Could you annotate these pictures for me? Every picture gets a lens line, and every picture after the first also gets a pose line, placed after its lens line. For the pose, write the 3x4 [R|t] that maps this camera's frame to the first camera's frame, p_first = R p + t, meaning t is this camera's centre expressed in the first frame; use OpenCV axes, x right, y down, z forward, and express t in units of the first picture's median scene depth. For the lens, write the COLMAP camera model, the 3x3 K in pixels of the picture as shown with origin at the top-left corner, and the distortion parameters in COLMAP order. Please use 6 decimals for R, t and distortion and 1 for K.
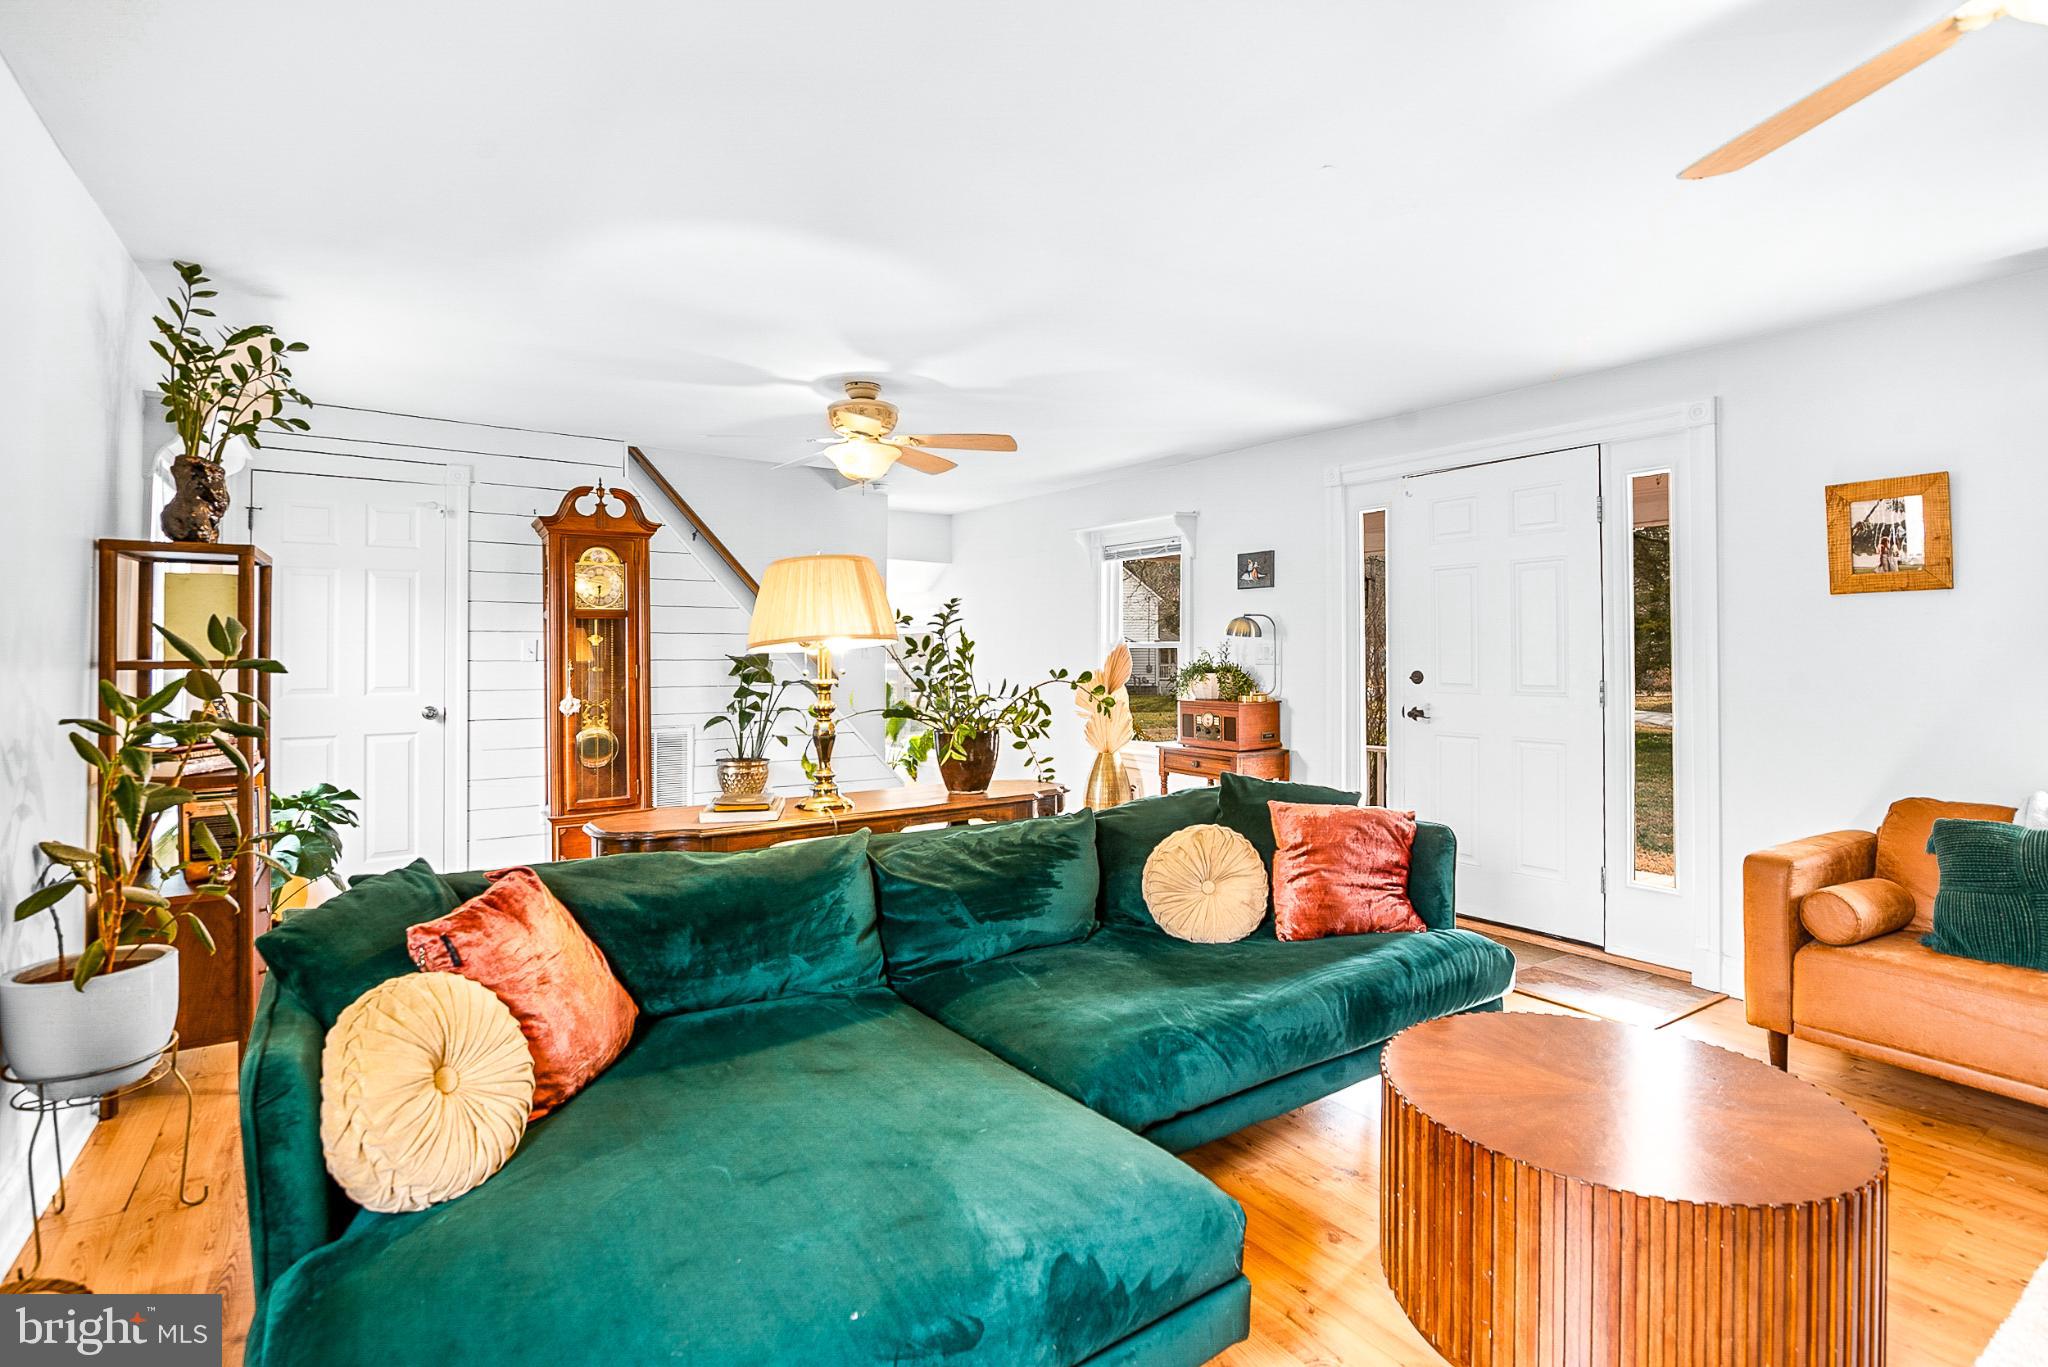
lens RADIAL K [[983.7, 0, 1048.2], [0, 983.7, 649.1], [0, 0, 1]] dist [-0.018709, 0.000202]
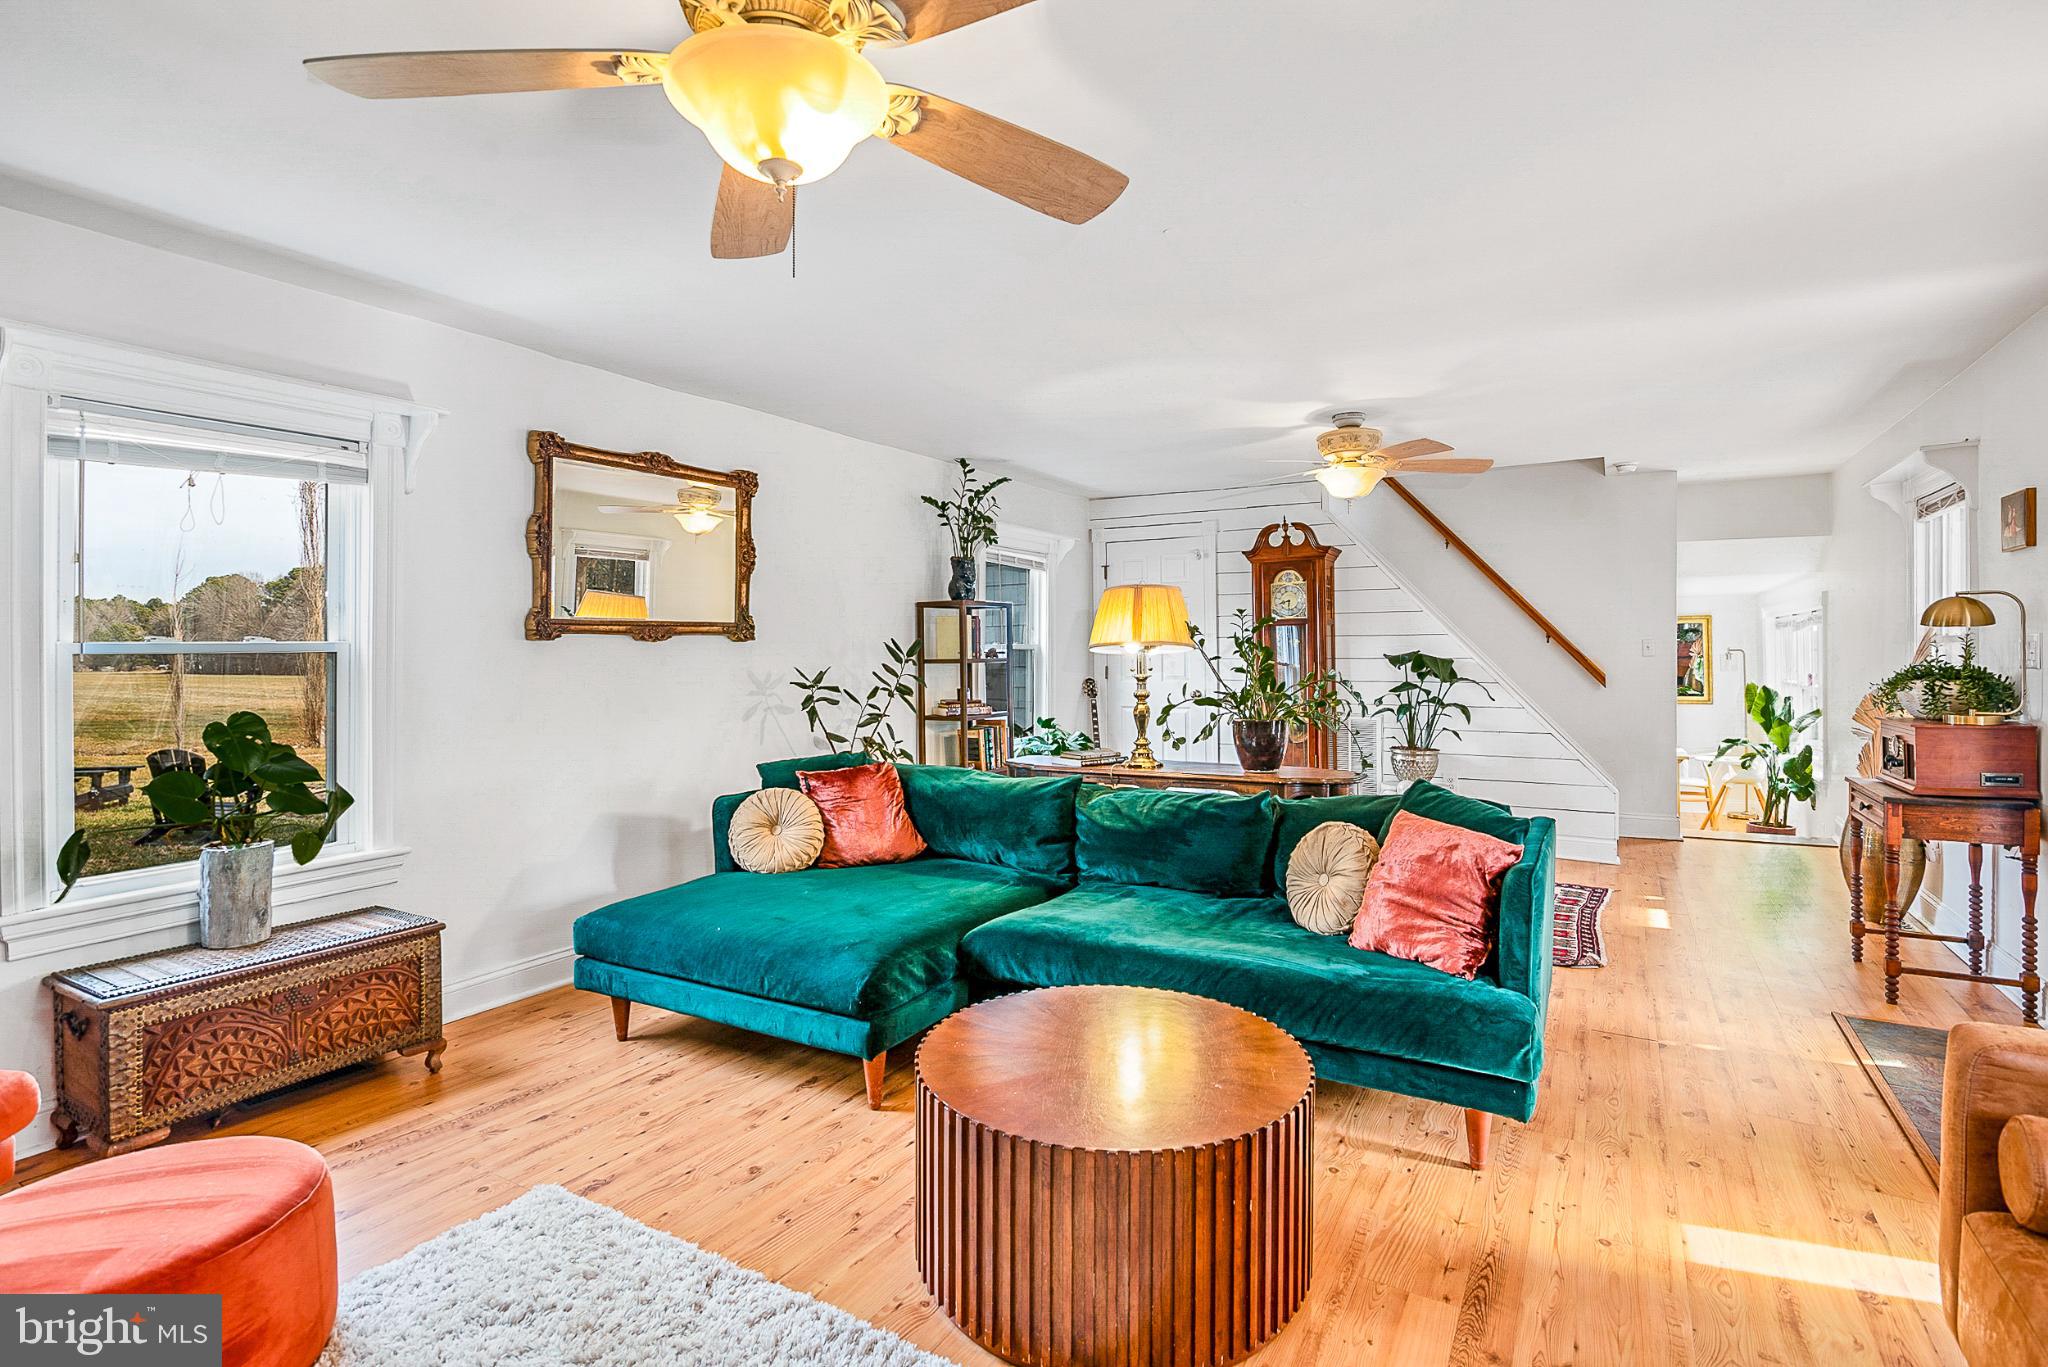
lens RADIAL K [[983.7, 0, 1048.2], [0, 983.7, 649.1], [0, 0, 1]] dist [-0.018709, 0.000202]
pose [[0.420155, -0.005240, -0.907437, 0.594200], [0.008785, 0.999960, -0.001707, -0.001582], [0.907410, -0.007255, 0.420185, 0.185812]]
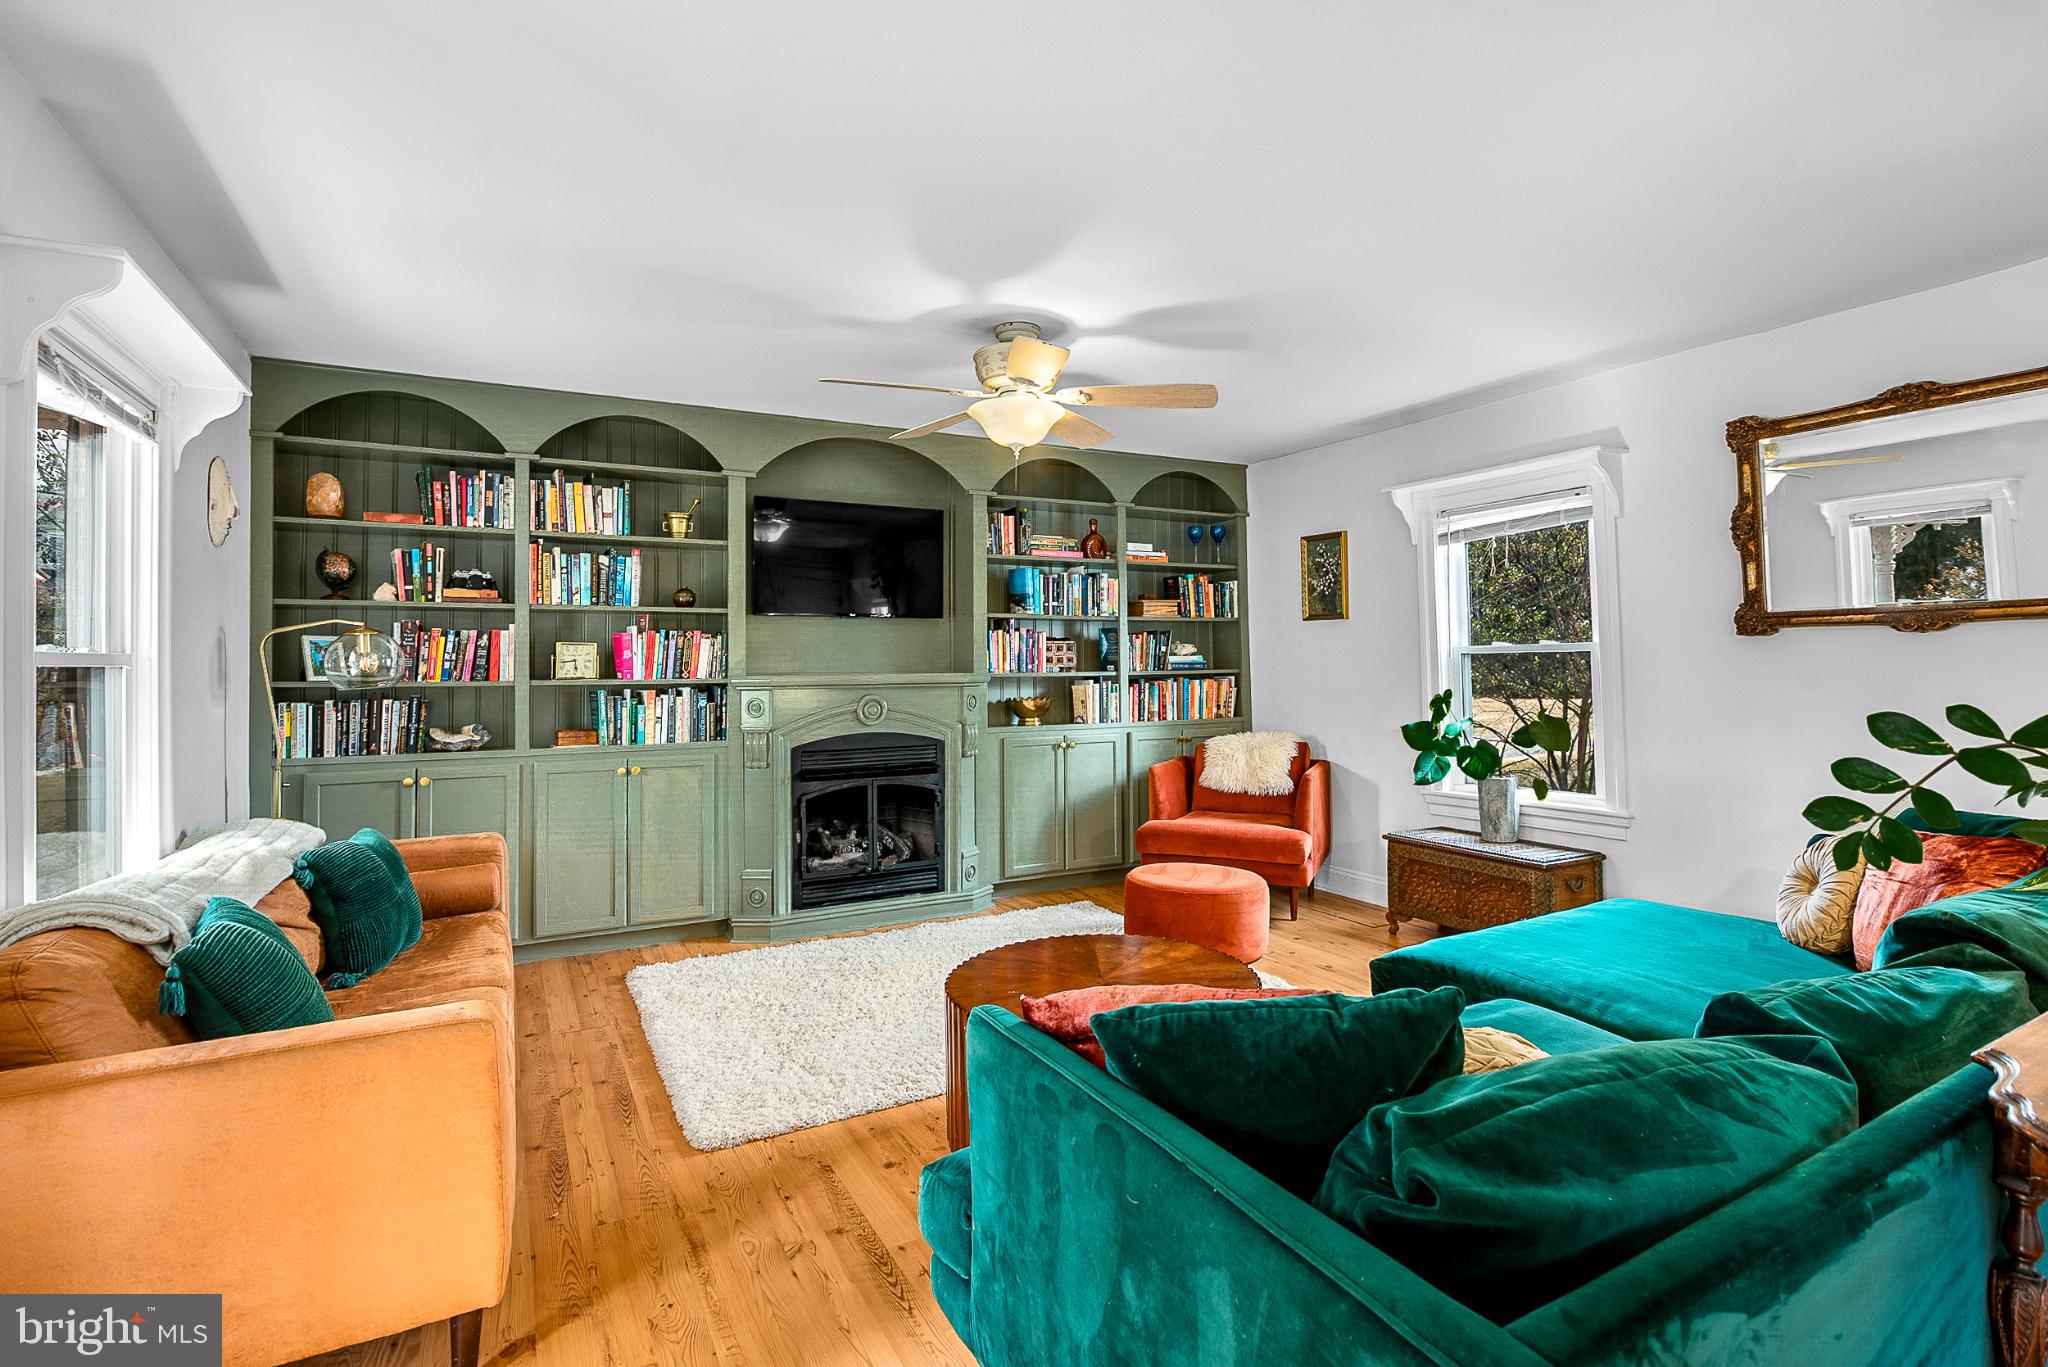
lens RADIAL K [[992.0, 0, 1019.7], [0, 992.0, 637.5], [0, 0, 1]] dist [-0.015074, -0.000087]
pose [[-0.991626, 0.013810, 0.128405, 0.192230], [0.010363, 0.999569, -0.027473, 0.002465], [-0.128729, -0.025913, -0.991341, 0.929618]]
